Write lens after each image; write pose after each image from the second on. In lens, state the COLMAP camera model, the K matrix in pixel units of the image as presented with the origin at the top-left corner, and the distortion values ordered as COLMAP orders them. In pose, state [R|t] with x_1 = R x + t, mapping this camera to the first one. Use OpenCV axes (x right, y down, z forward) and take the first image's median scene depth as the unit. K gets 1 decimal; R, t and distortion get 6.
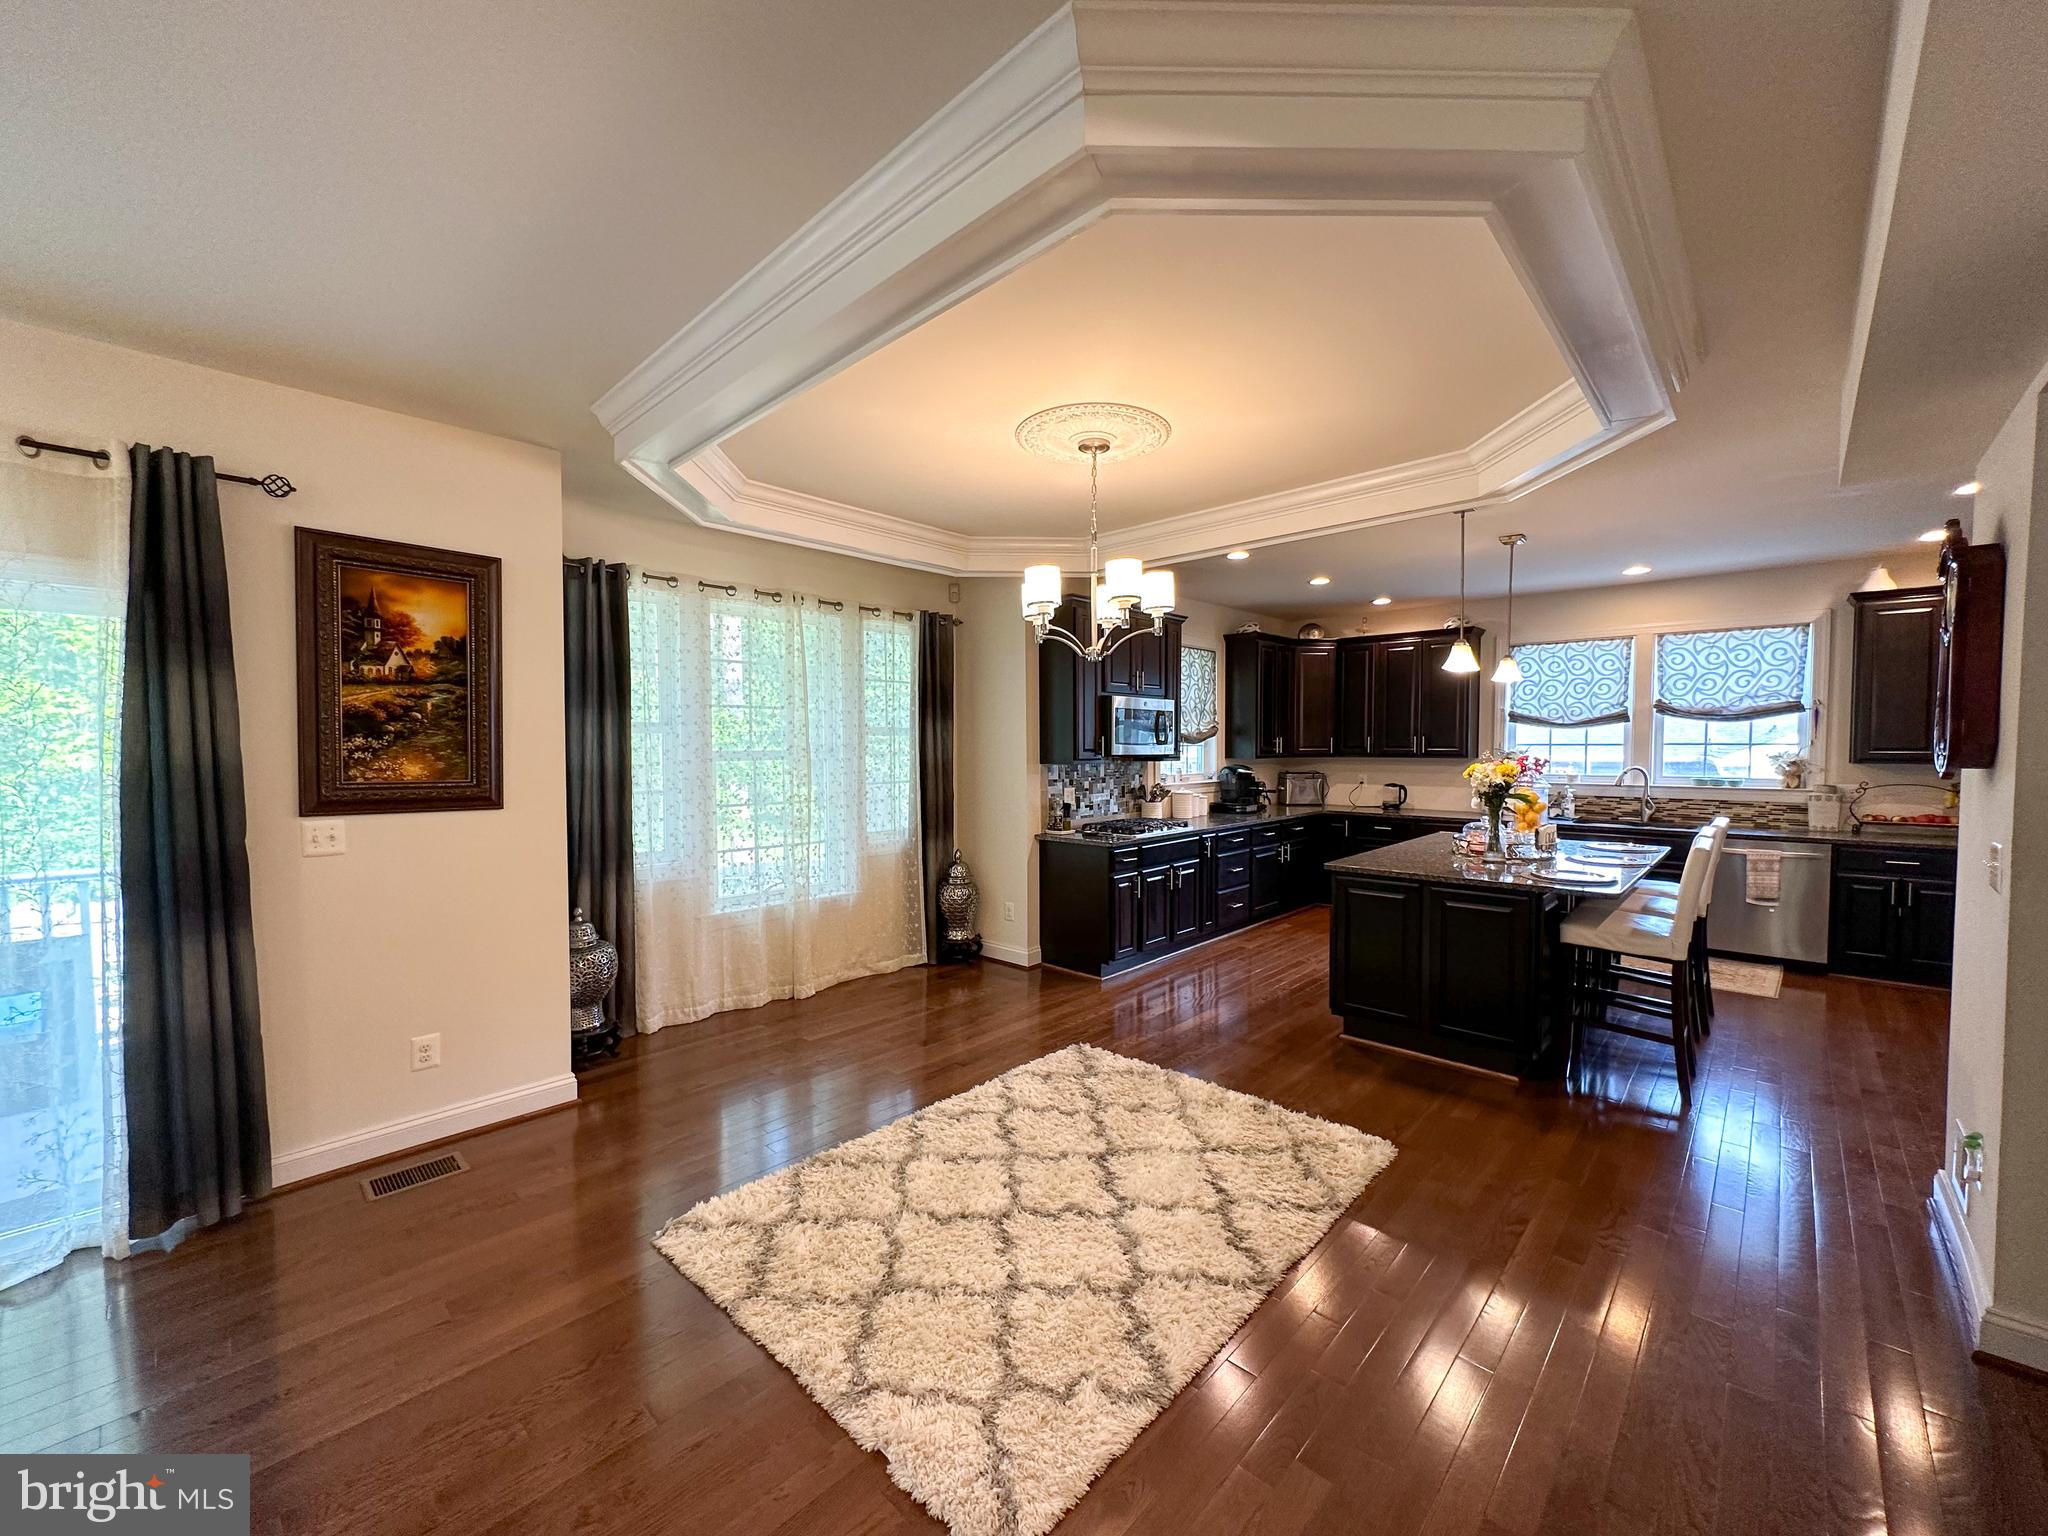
lens RADIAL K [[815.0, 0, 1024.7], [0, 815.0, 775.7], [0, 0, 1]] dist [-0.001388, 0.000401]
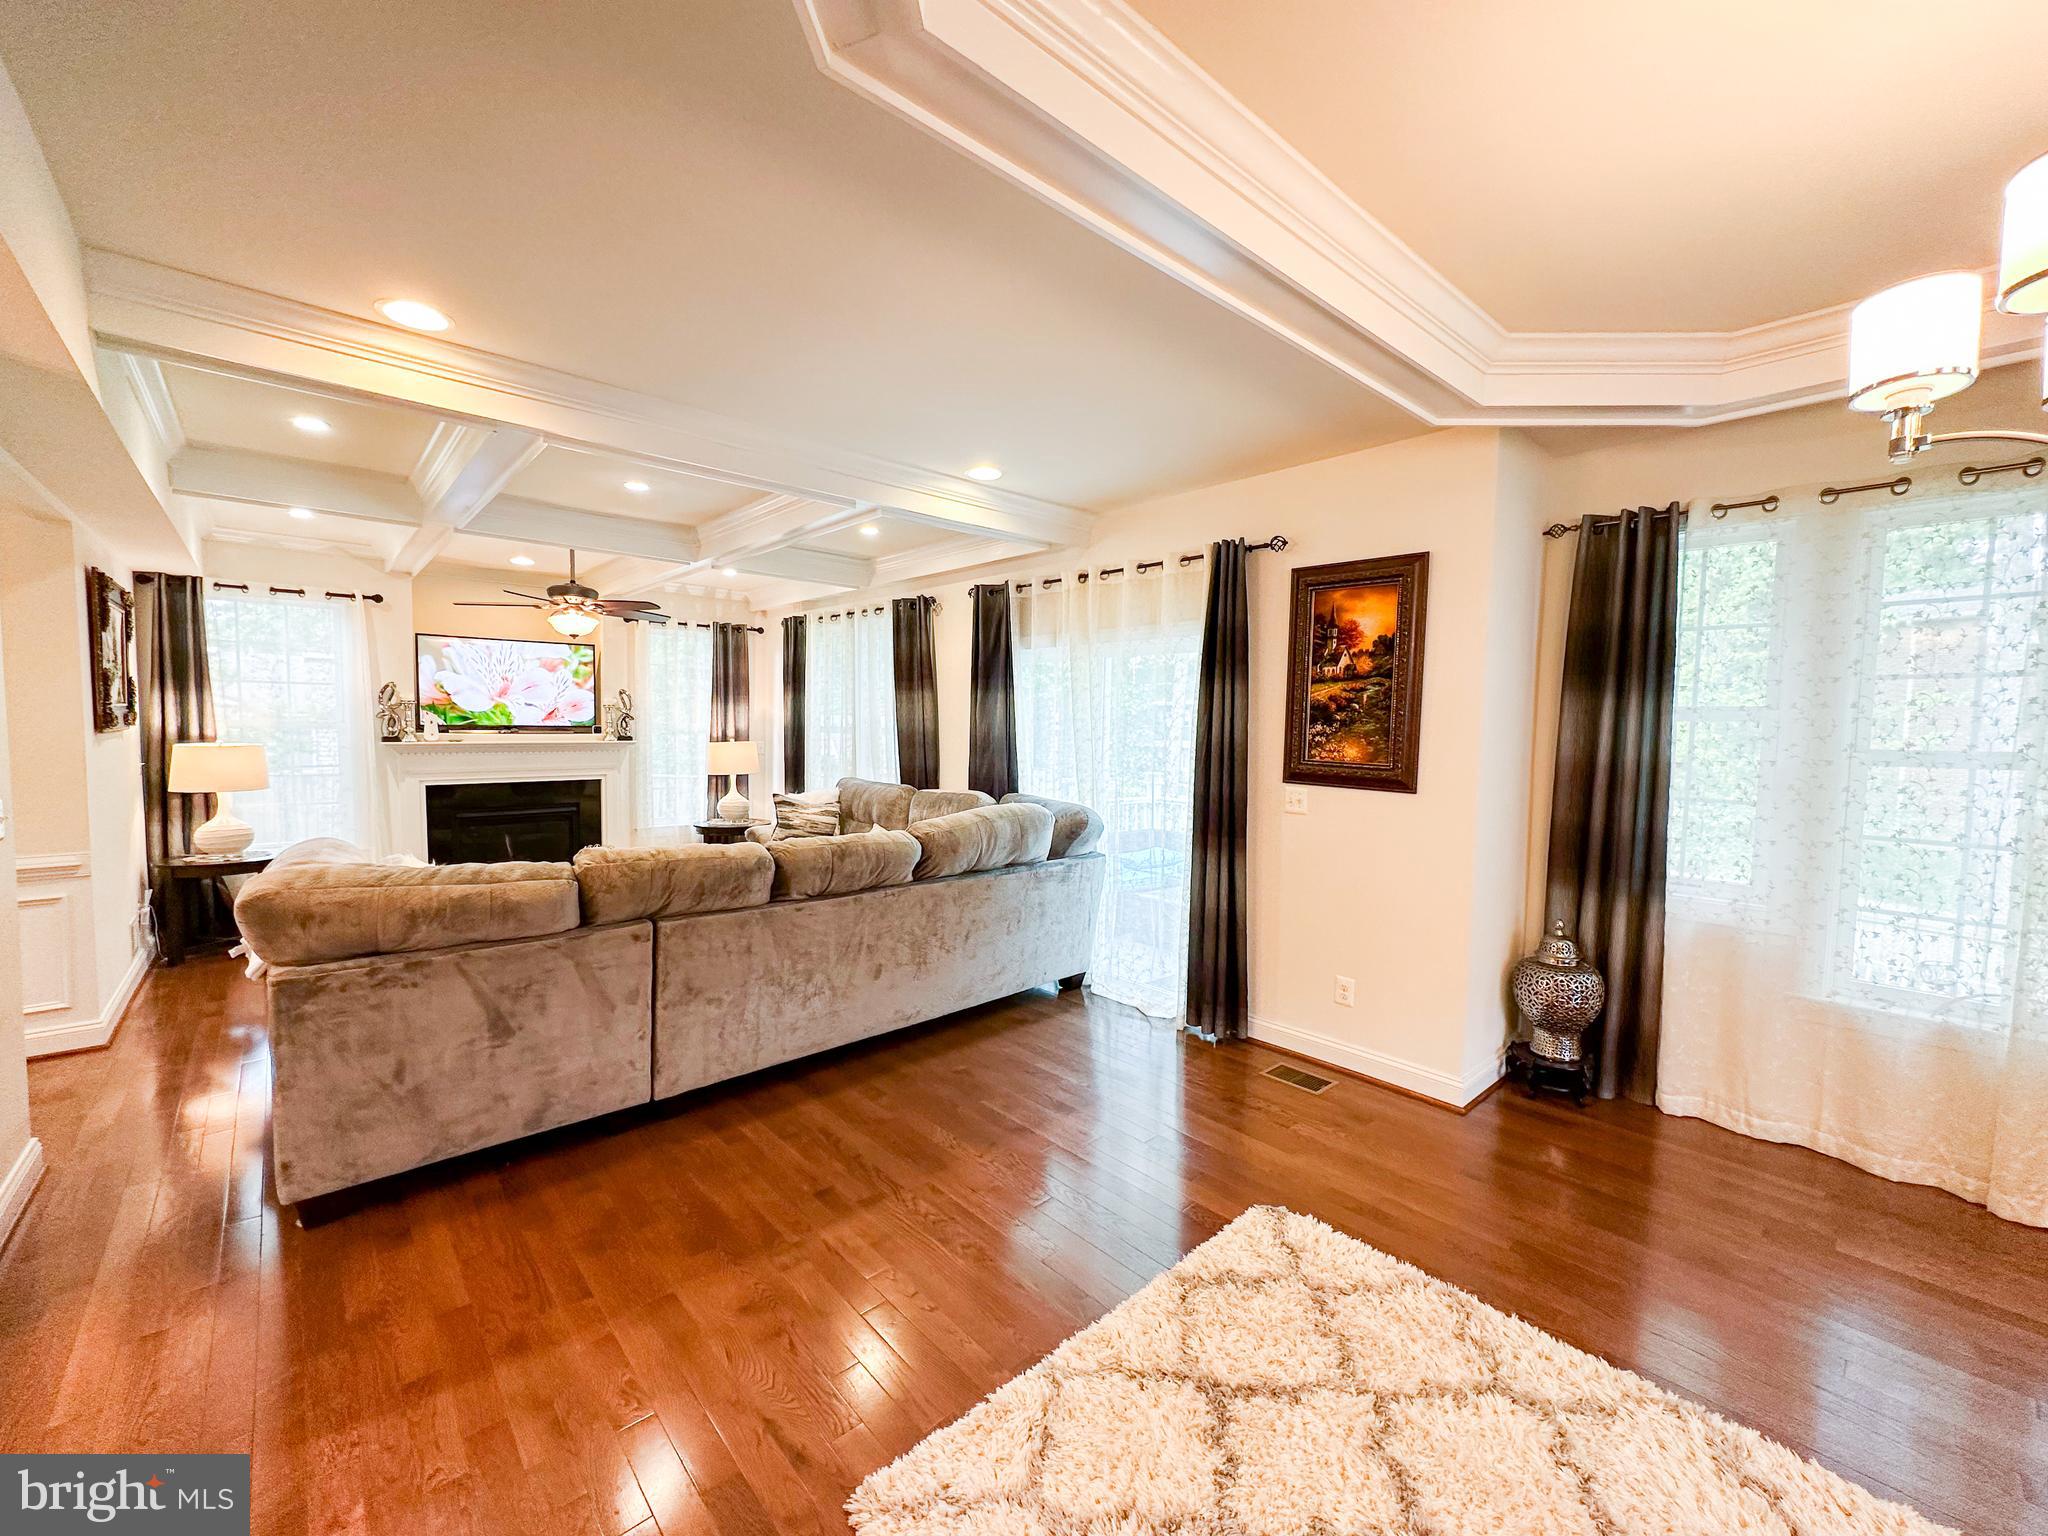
lens RADIAL K [[815.0, 0, 1024.7], [0, 815.0, 775.7], [0, 0, 1]] dist [-0.001388, 0.000401]
pose [[-0.079635, 0.061432, -0.994929, 0.256608], [-0.052852, 0.996435, 0.065756, -0.014367], [0.995422, 0.057820, -0.076104, 0.340802]]
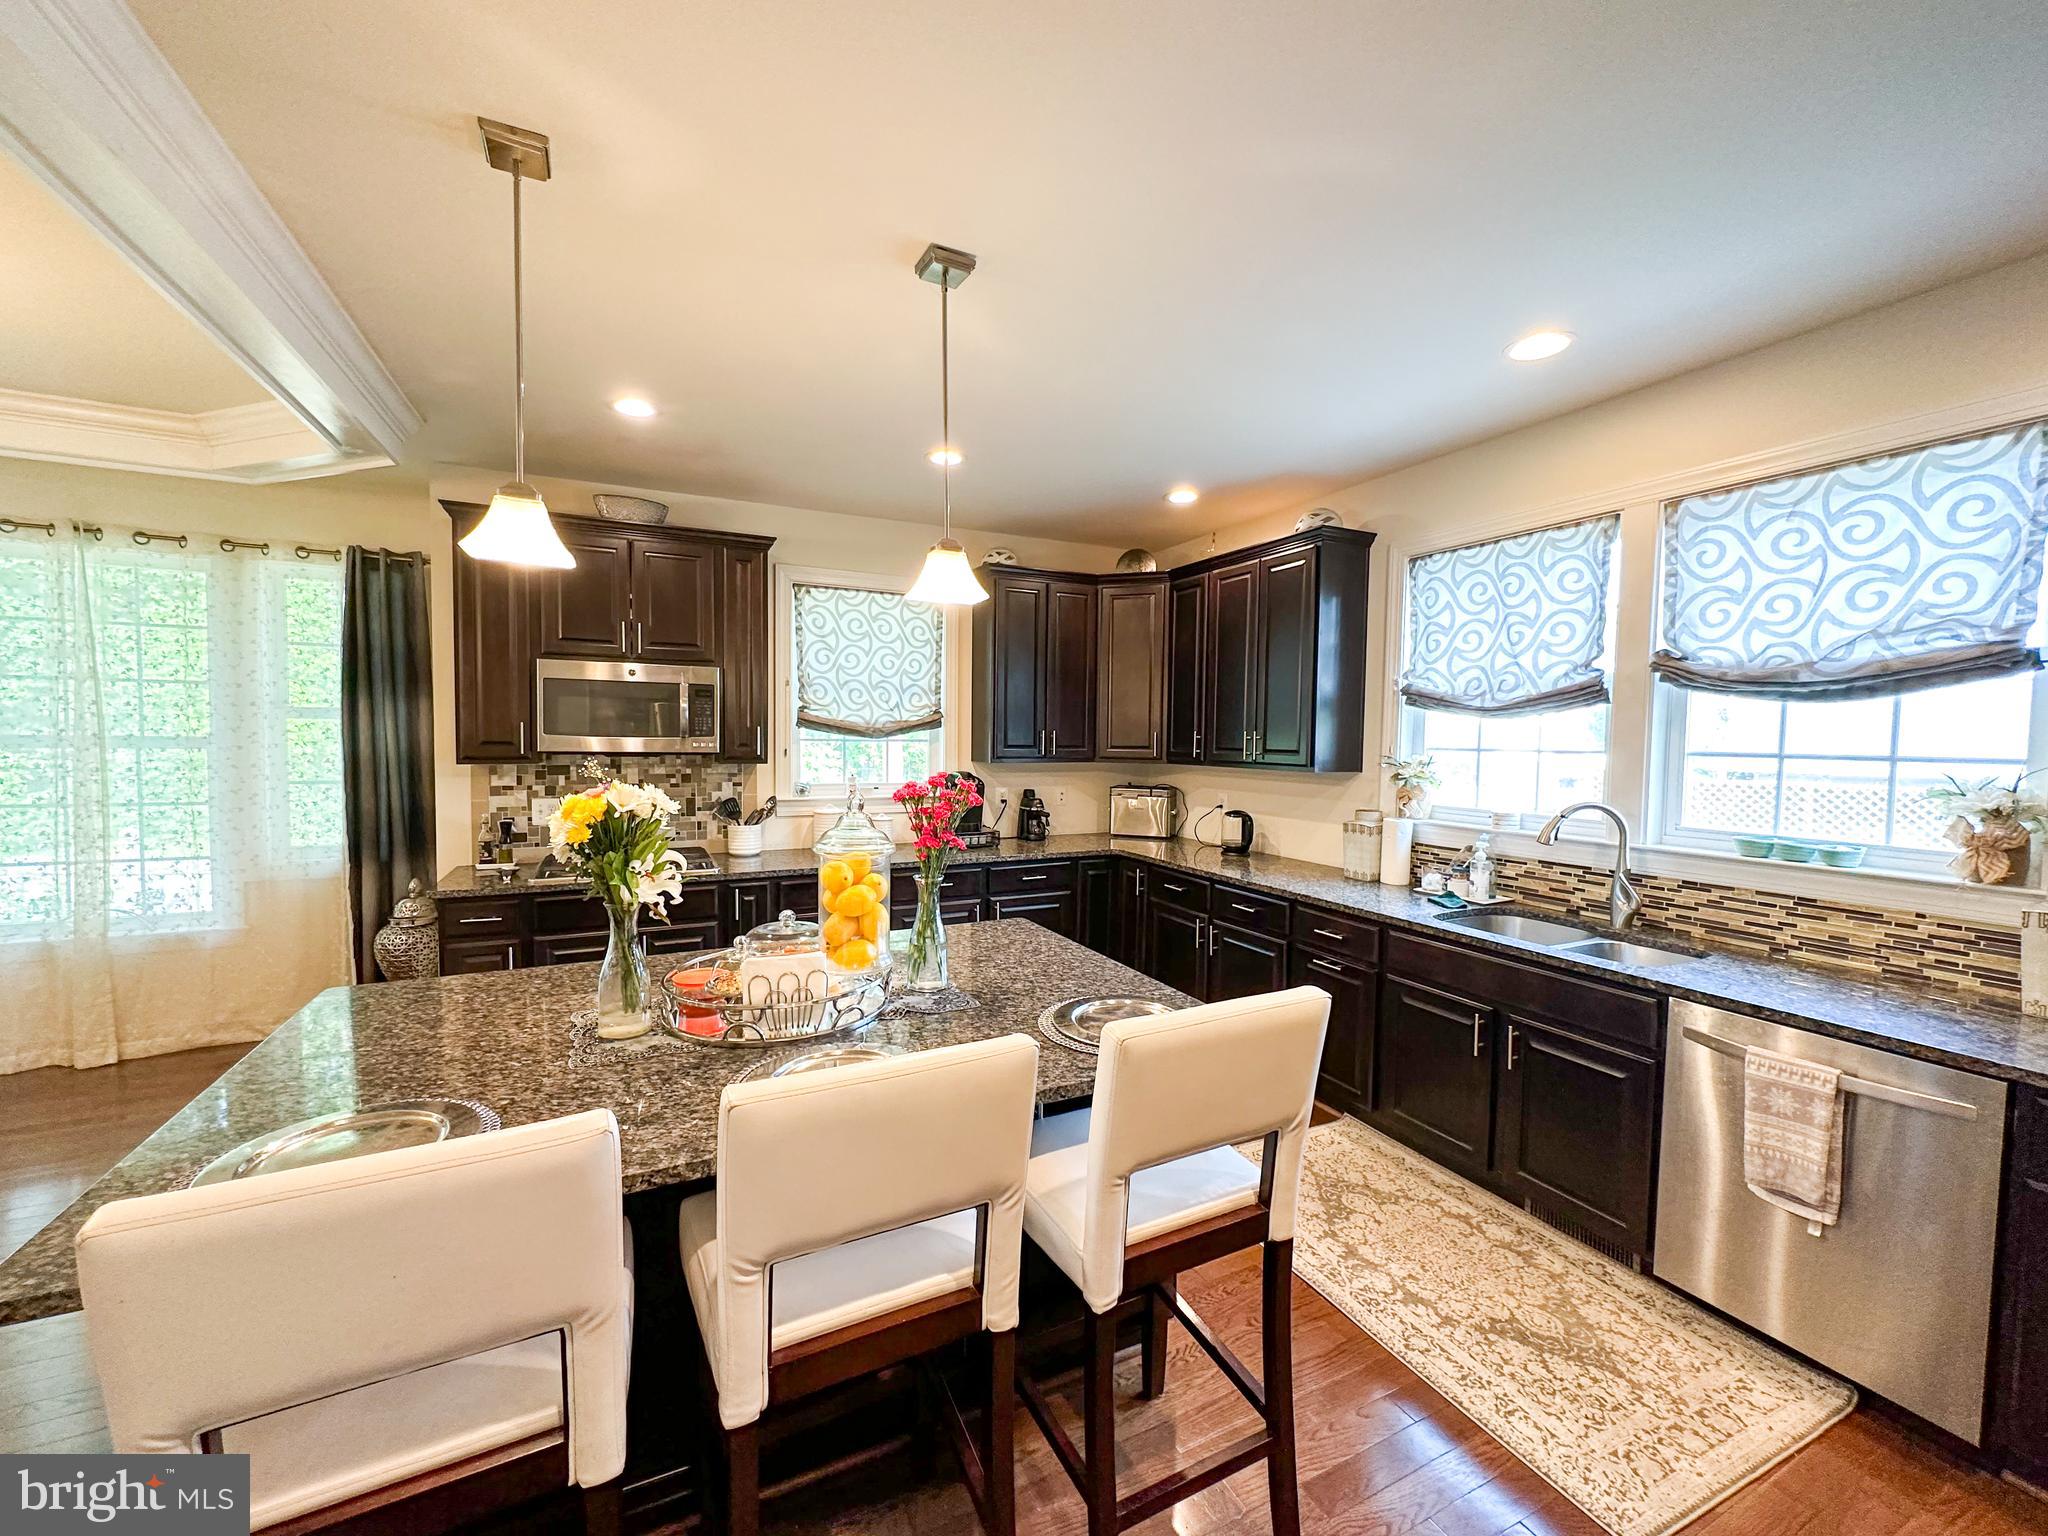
lens RADIAL K [[815.0, 0, 1024.7], [0, 815.0, 775.7], [0, 0, 1]] dist [-0.001388, 0.000401]
pose [[0.935789, 0.031652, -0.351136, 0.695696], [-0.029081, 0.999498, 0.012596, -0.025460], [0.351358, -0.001576, 0.936240, 0.535549]]
